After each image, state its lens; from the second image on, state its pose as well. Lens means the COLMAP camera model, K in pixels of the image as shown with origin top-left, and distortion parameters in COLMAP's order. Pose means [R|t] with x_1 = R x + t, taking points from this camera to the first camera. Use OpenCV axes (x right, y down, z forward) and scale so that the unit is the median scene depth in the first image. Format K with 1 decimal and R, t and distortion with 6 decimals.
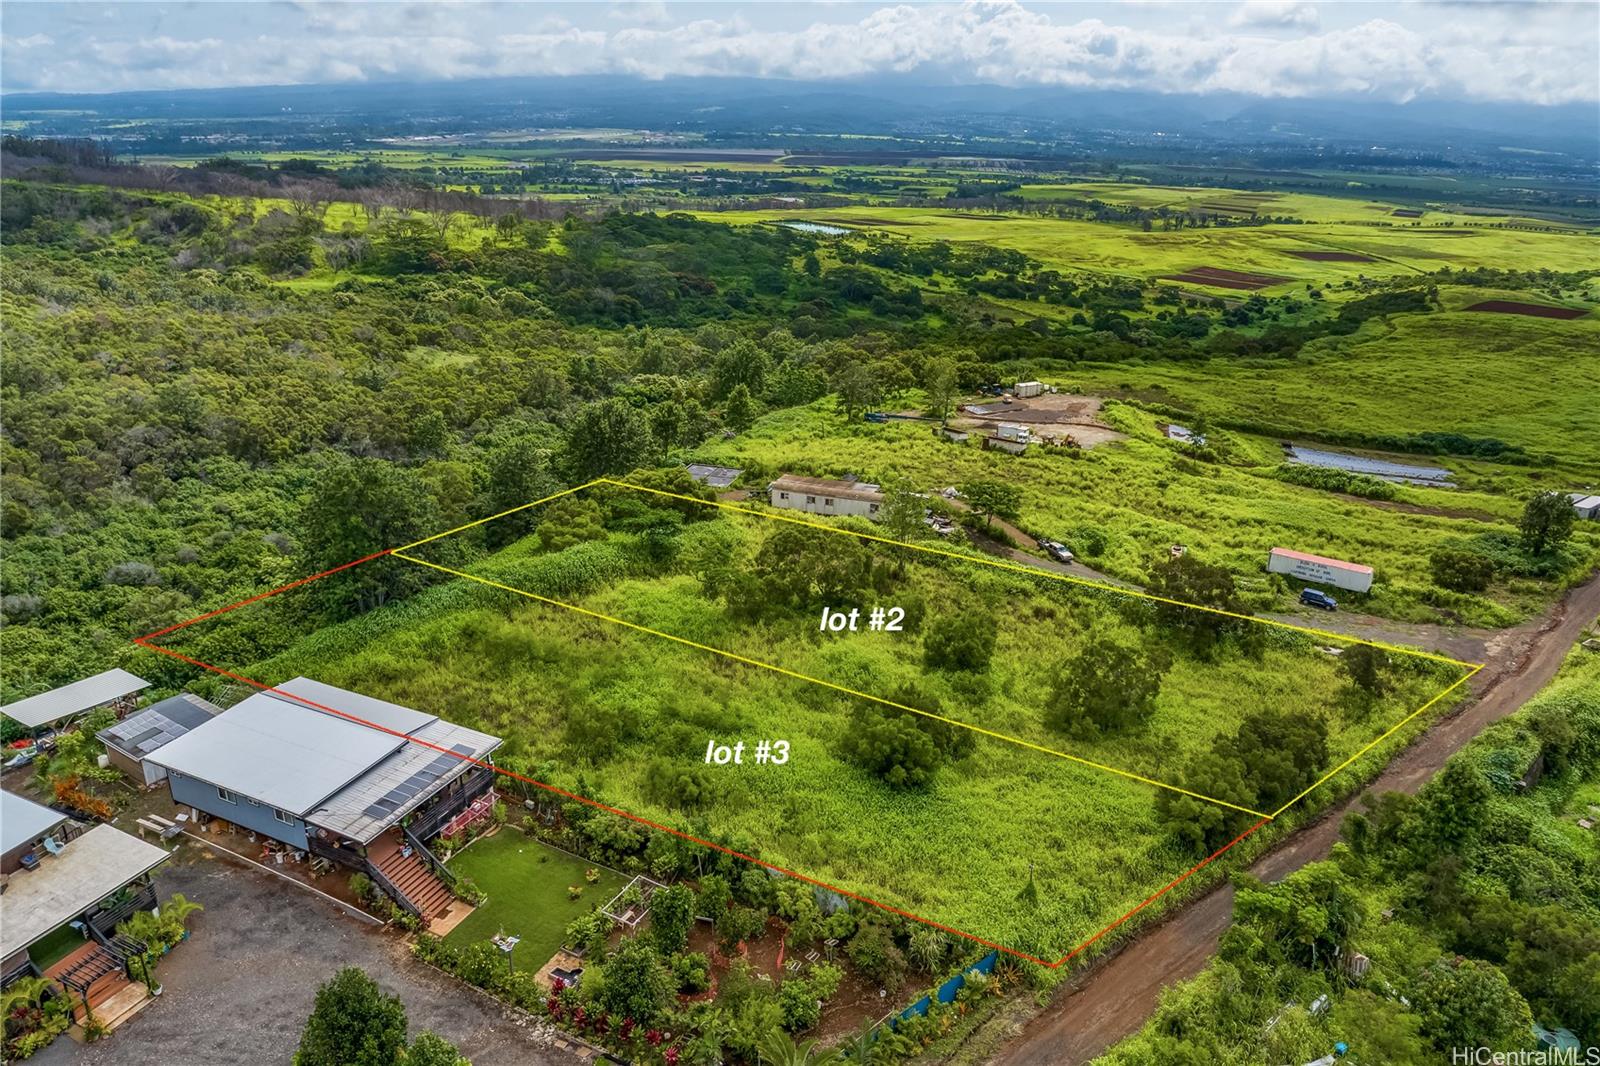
lens RADIAL K [[1115.2, 0, 805.5], [0, 1115.2, 535.7], [0, 0, 1]] dist [-0.037107, 0.004770]
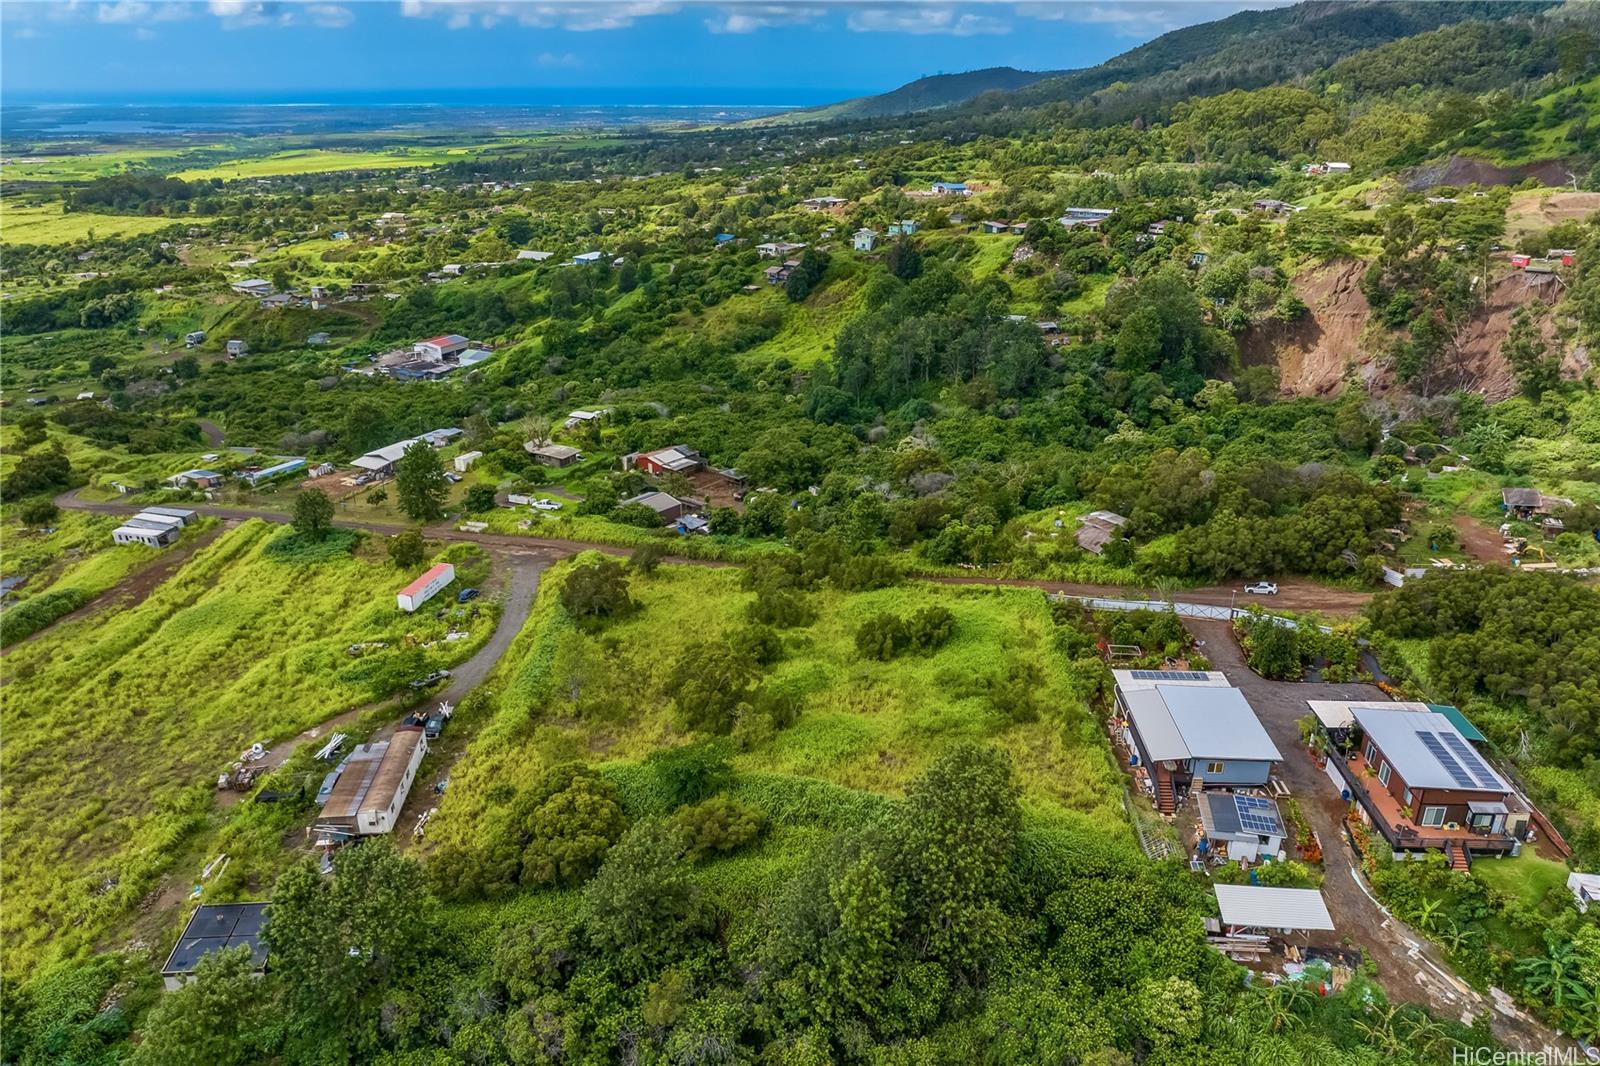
lens RADIAL K [[1128.4, 0, 803.0], [0, 1128.4, 527.3], [0, 0, 1]] dist [-0.037455, 0.004954]
pose [[-0.390399, -0.351804, 0.850777, -0.618844], [0.323571, 0.812722, 0.484546, -0.410055], [-0.861911, 0.464453, -0.203452, 0.705934]]
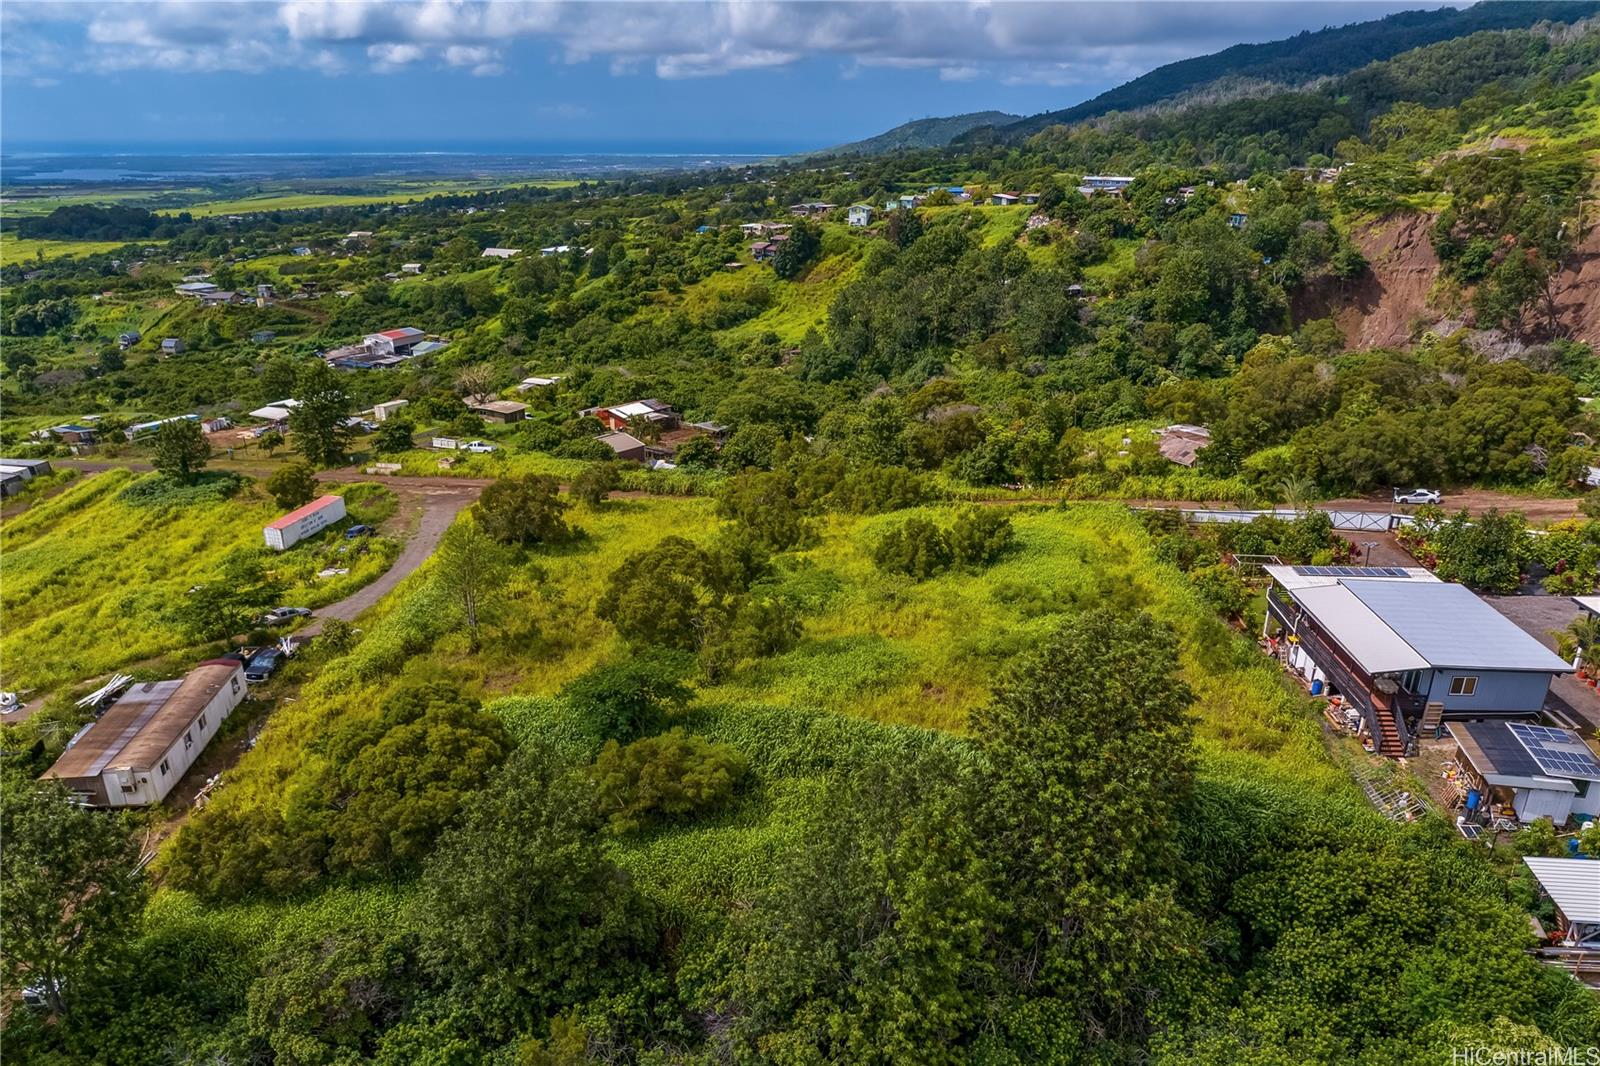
lens RADIAL K [[1129.9, 0, 806.0], [0, 1129.9, 593.8], [0, 0, 1]] dist [-0.051697, 0.024054]
pose [[-0.403244, -0.360498, 0.841092, -0.445045], [0.319447, 0.805856, 0.498548, -0.215273], [-0.857524, 0.469721, -0.209796, 0.706678]]
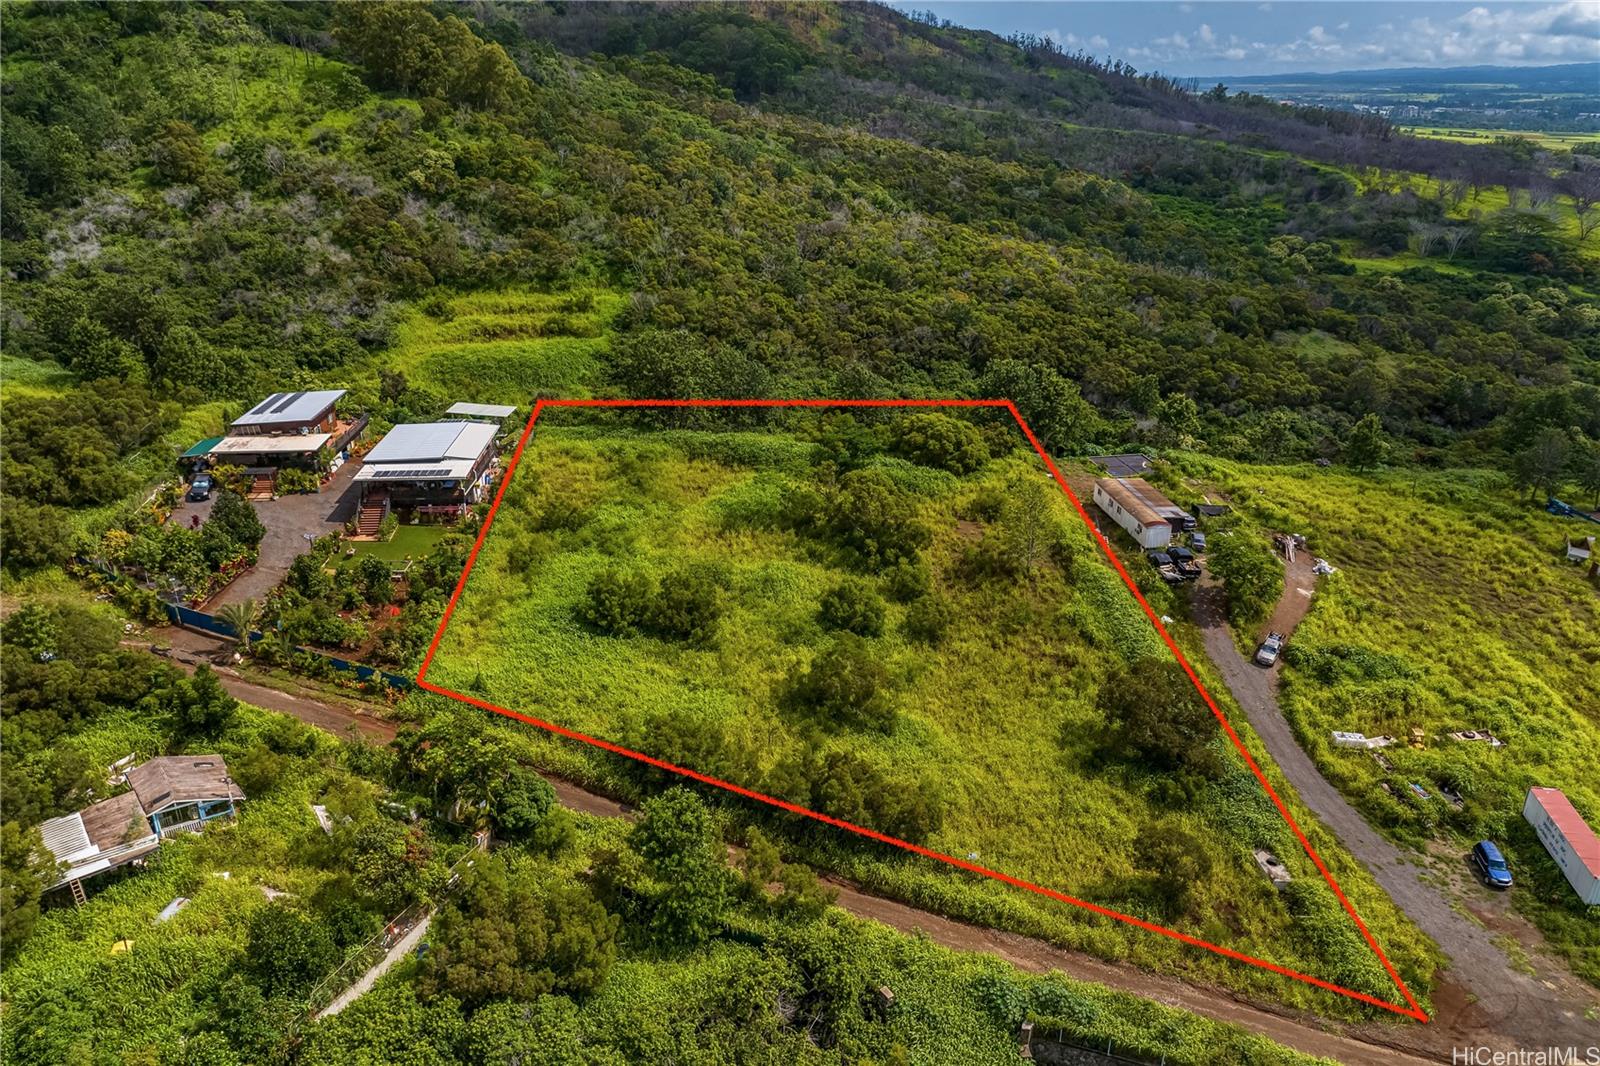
lens RADIAL K [[1126.8, 0, 803.9], [0, 1126.8, 536.8], [0, 0, 1]] dist [-0.039086, 0.001660]
pose [[0.466728, 0.330722, -0.820237, 0.596167], [-0.316639, 0.928457, 0.194185, -0.091098], [0.825775, 0.169088, 0.538056, 0.229231]]
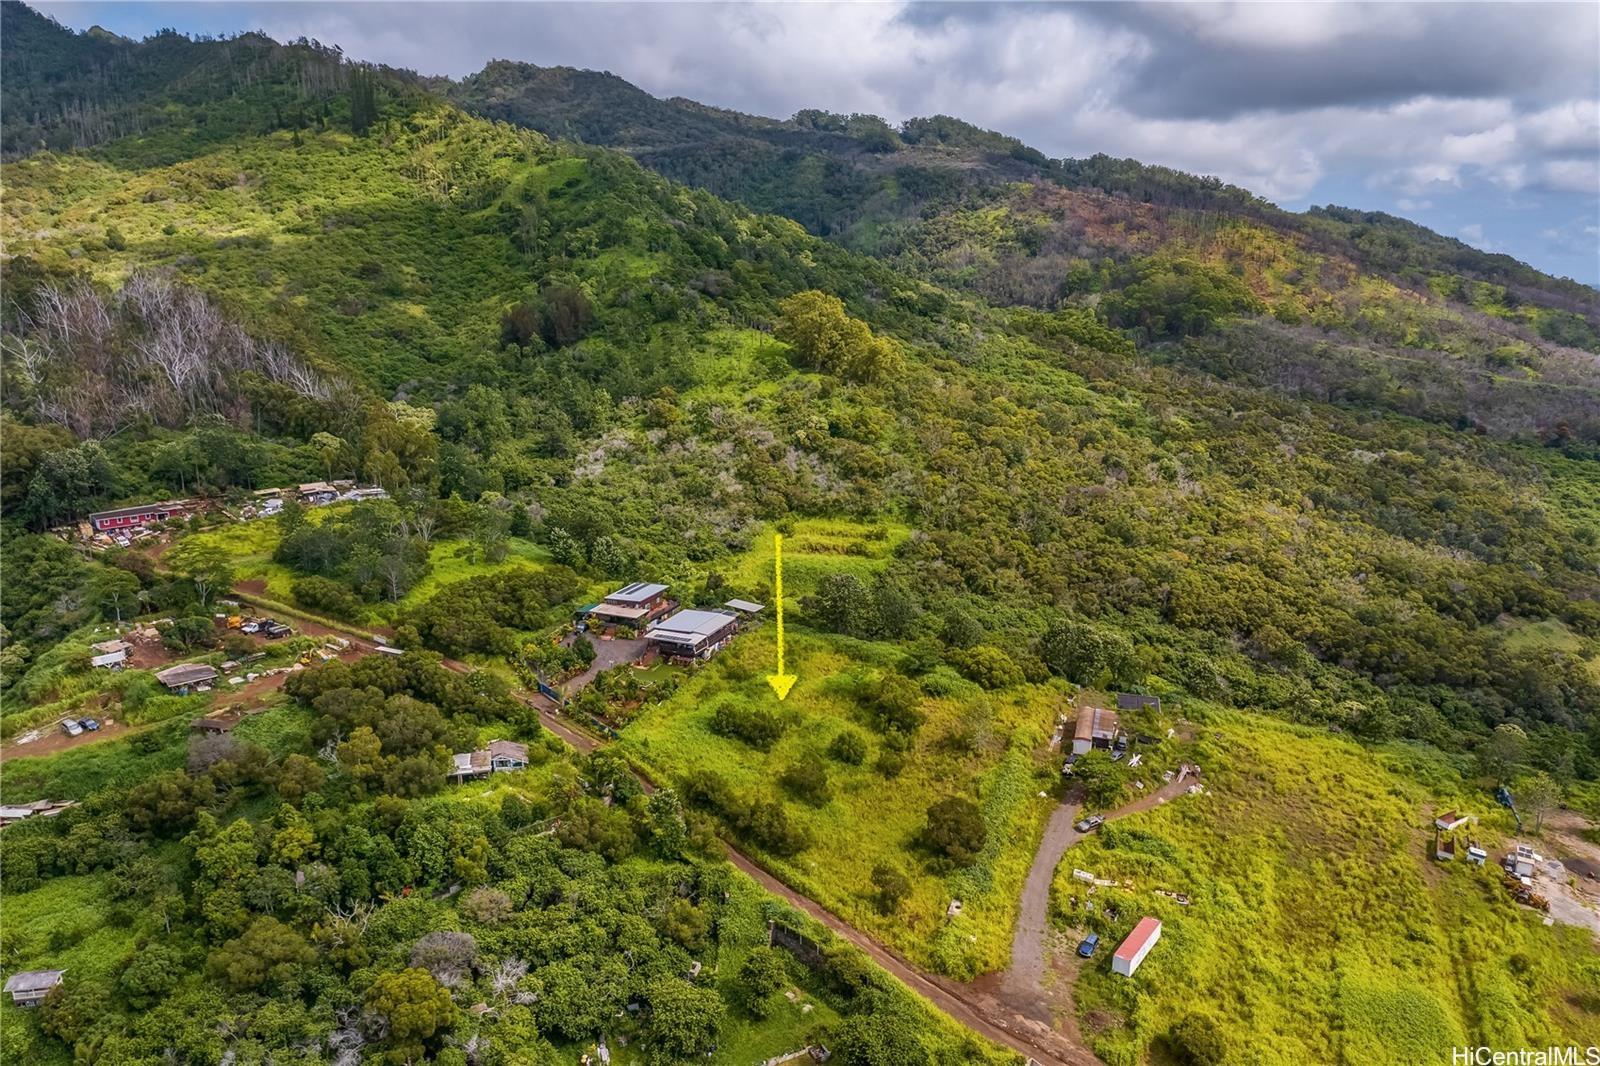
lens RADIAL K [[1128.4, 0, 803.0], [0, 1128.4, 527.3], [0, 0, 1]] dist [-0.037455, 0.004954]
pose [[0.032329, 0.220869, -0.974768, 1.221259], [-0.366449, 0.909981, 0.194035, -0.371304], [0.929876, 0.350929, 0.110356, 0.357714]]
